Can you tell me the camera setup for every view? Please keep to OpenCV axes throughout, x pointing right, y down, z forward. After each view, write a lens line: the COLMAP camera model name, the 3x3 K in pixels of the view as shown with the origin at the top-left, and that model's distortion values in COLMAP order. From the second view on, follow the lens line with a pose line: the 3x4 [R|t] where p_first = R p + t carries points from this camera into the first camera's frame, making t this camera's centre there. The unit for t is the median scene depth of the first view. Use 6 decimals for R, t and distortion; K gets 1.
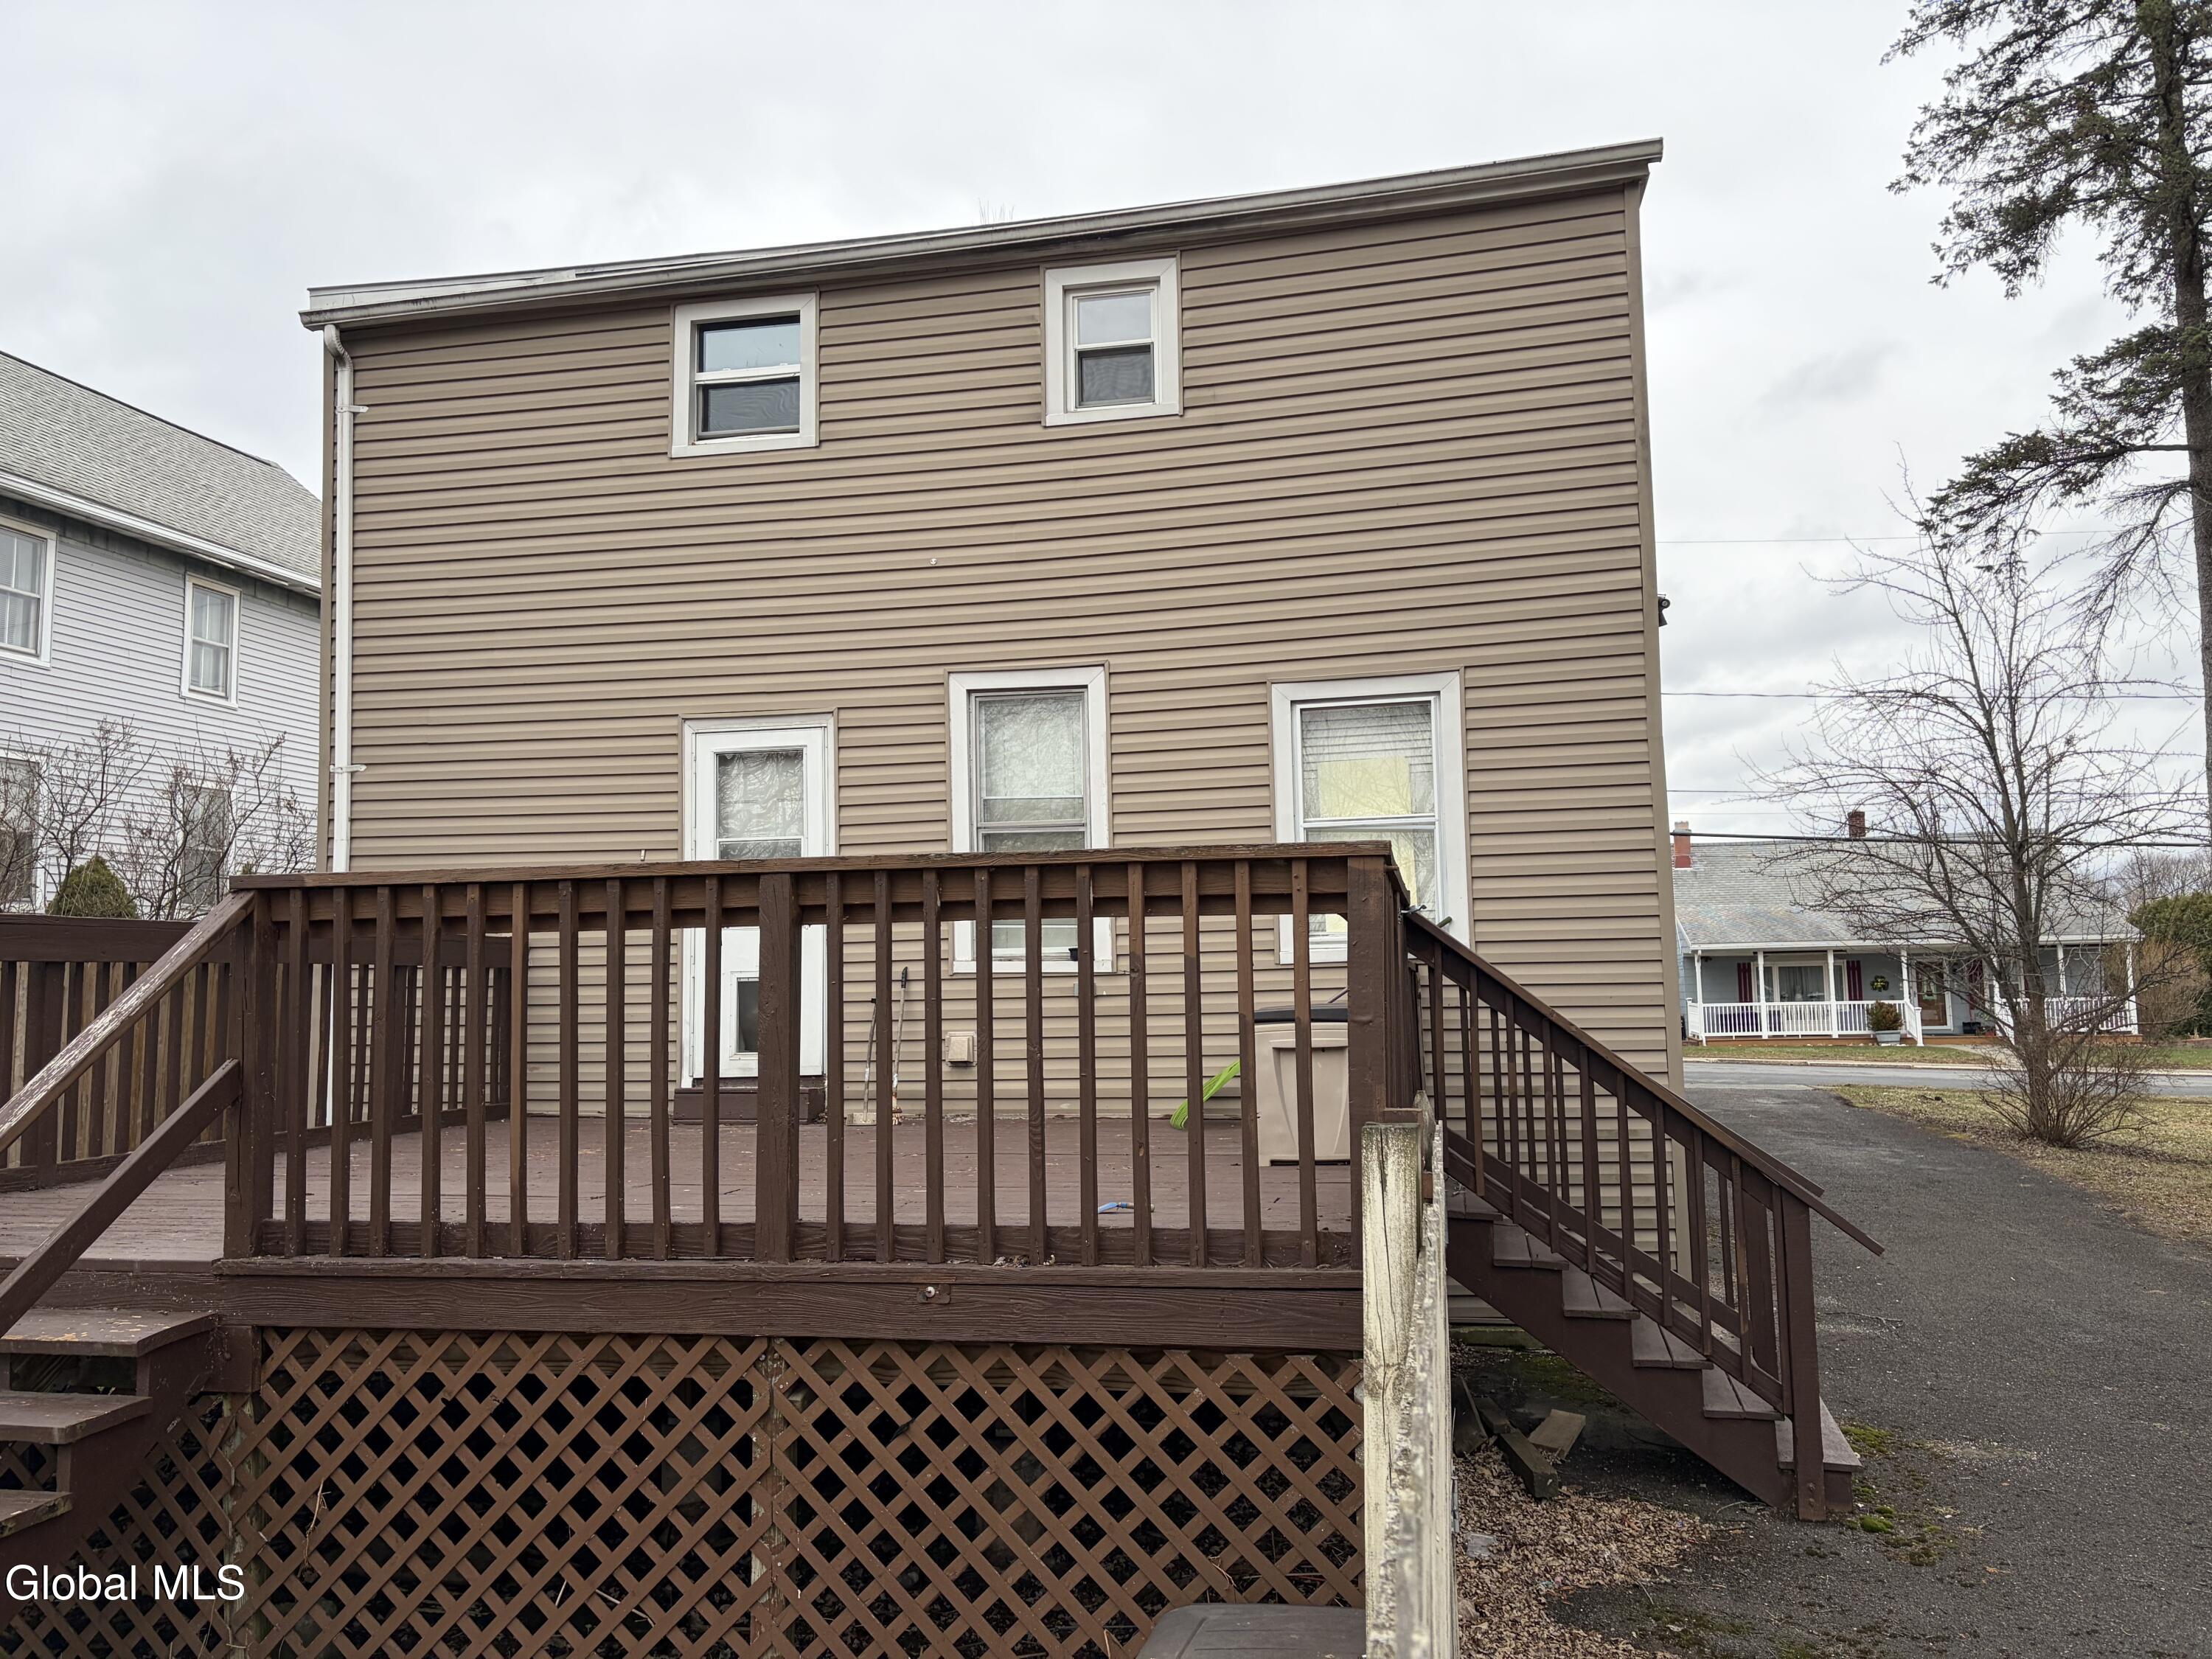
lens RADIAL K [[1699.8, 0, 1106.0], [0, 1699.8, 829.5], [0, 0, 1]] dist [0.006923, -0.000279]
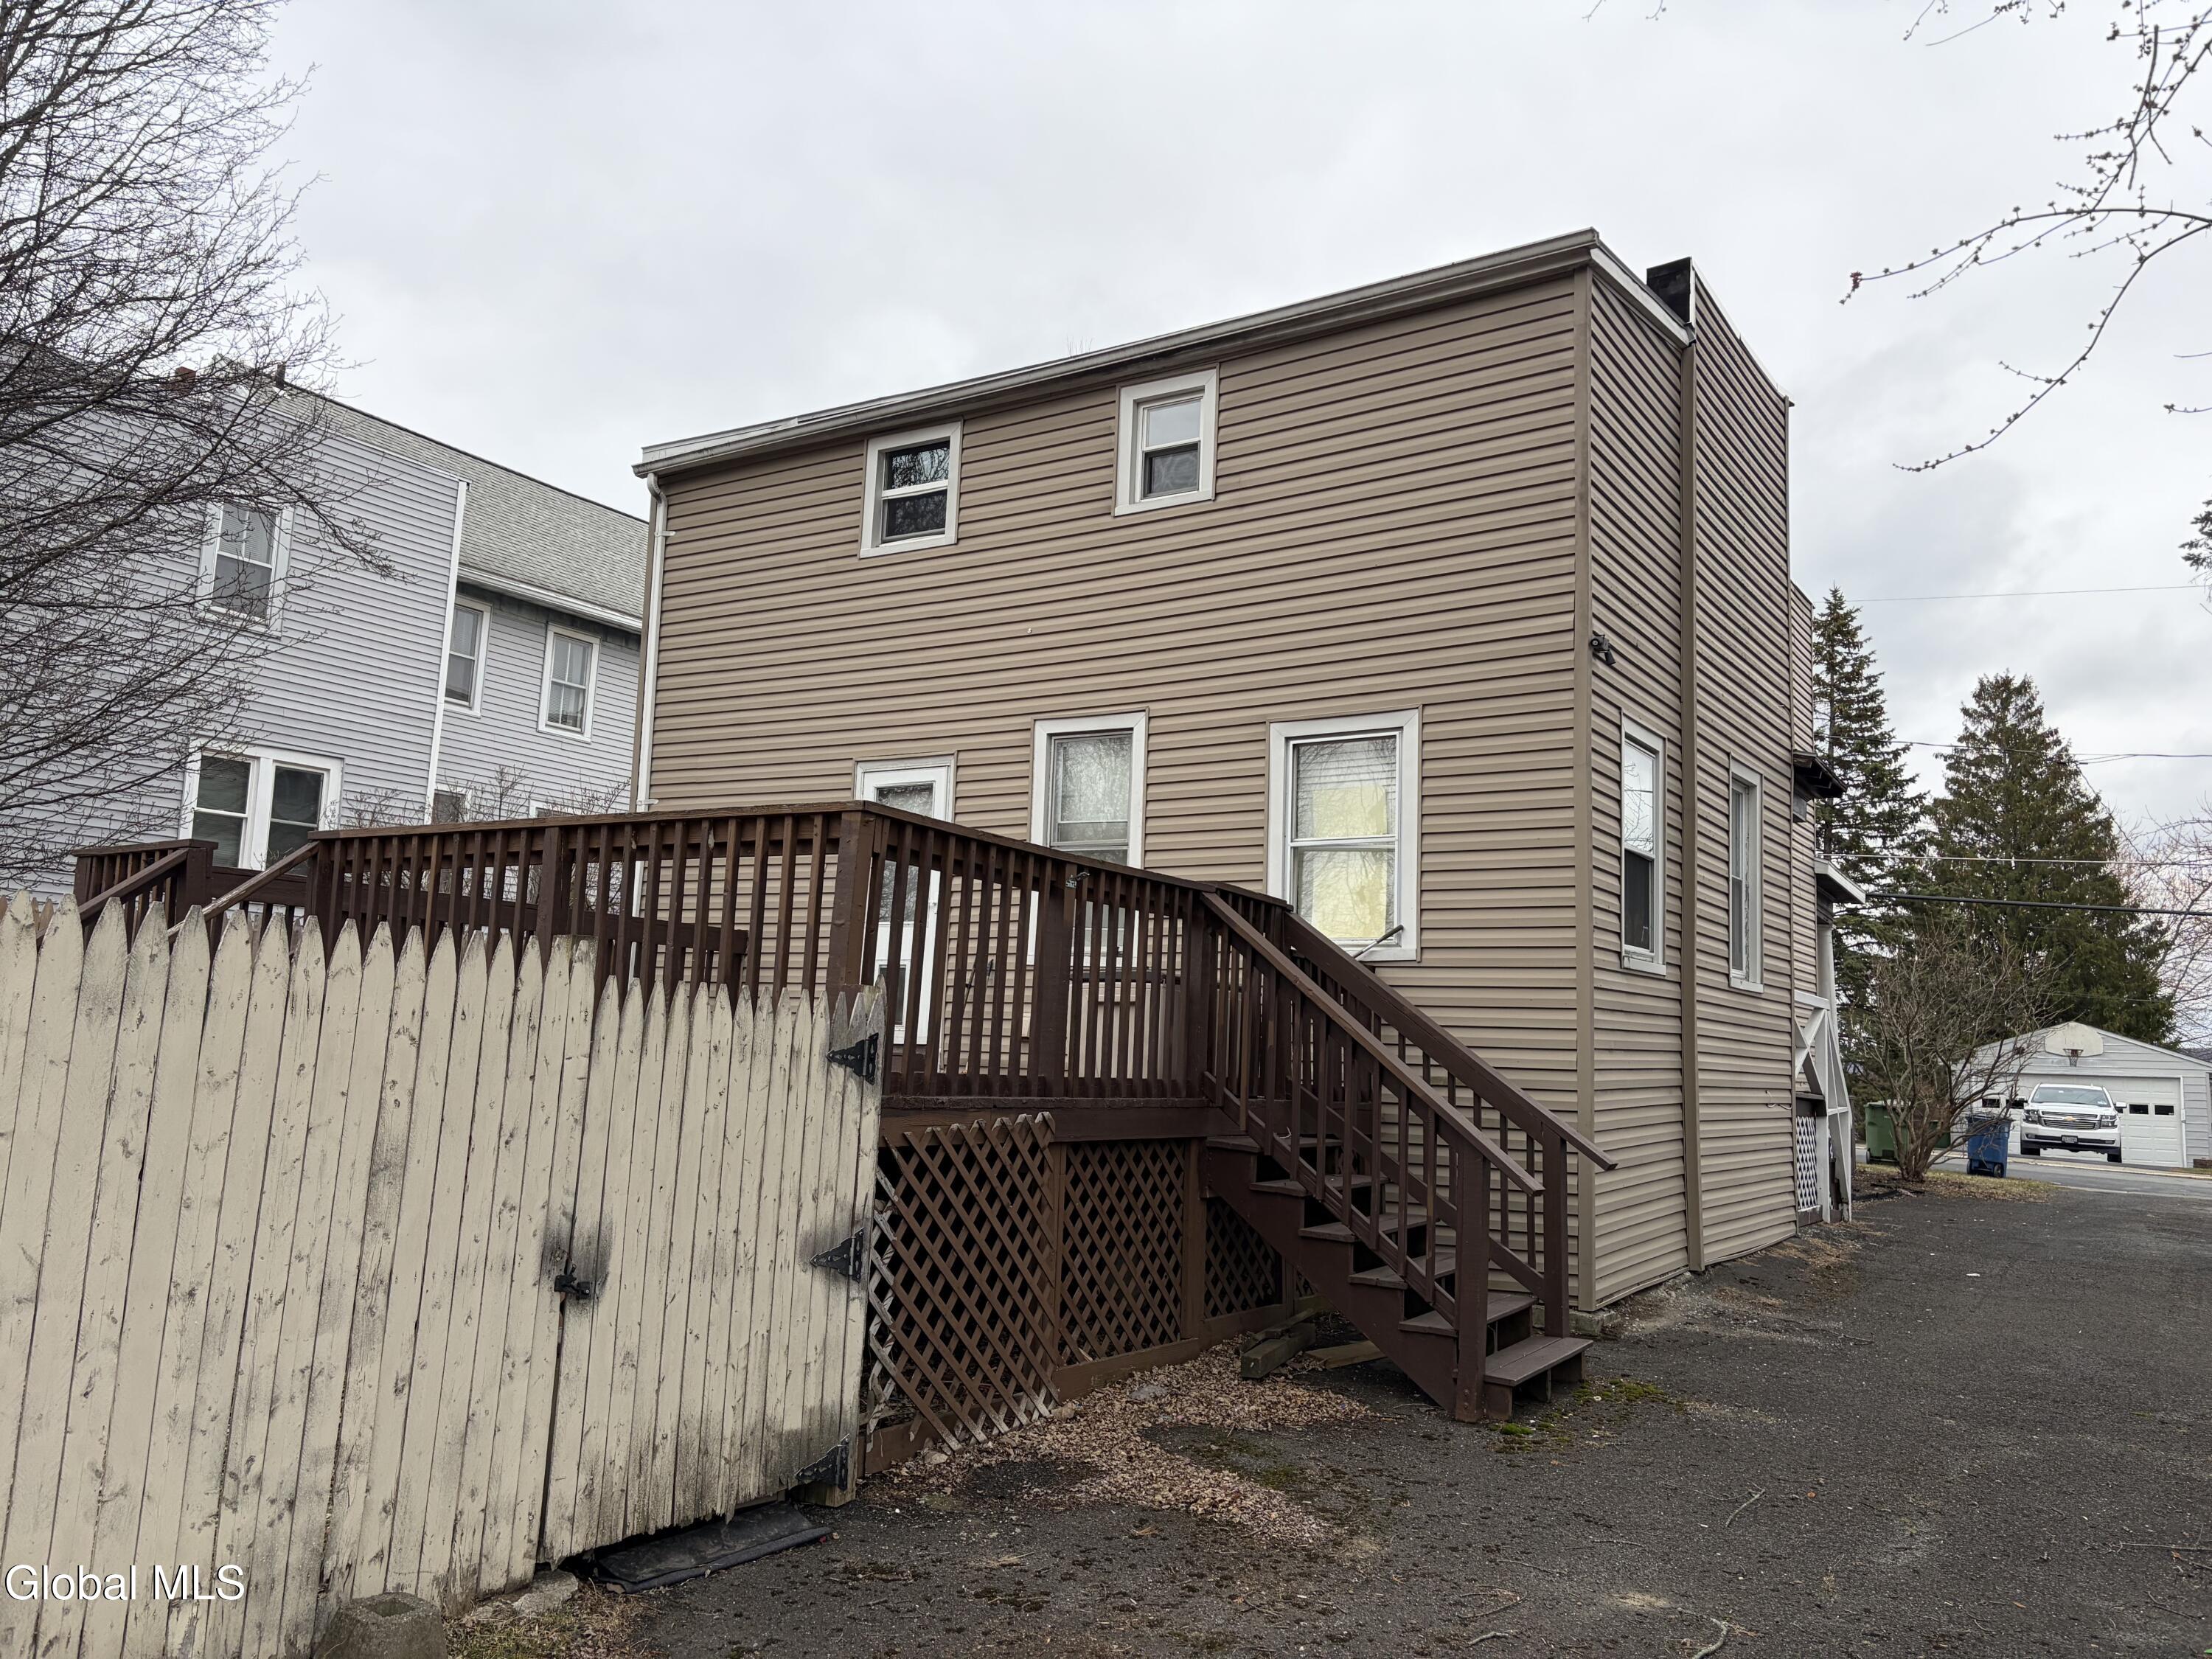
lens RADIAL K [[1697.1, 0, 1106.0], [0, 1697.1, 835.9], [0, 0, 1]] dist [0.029028, 0.001502]
pose [[0.934236, 0.006037, -0.356604, 0.391988], [-0.022636, 0.998845, -0.042391, 0.041724], [0.355936, 0.047675, 0.933293, -0.120945]]
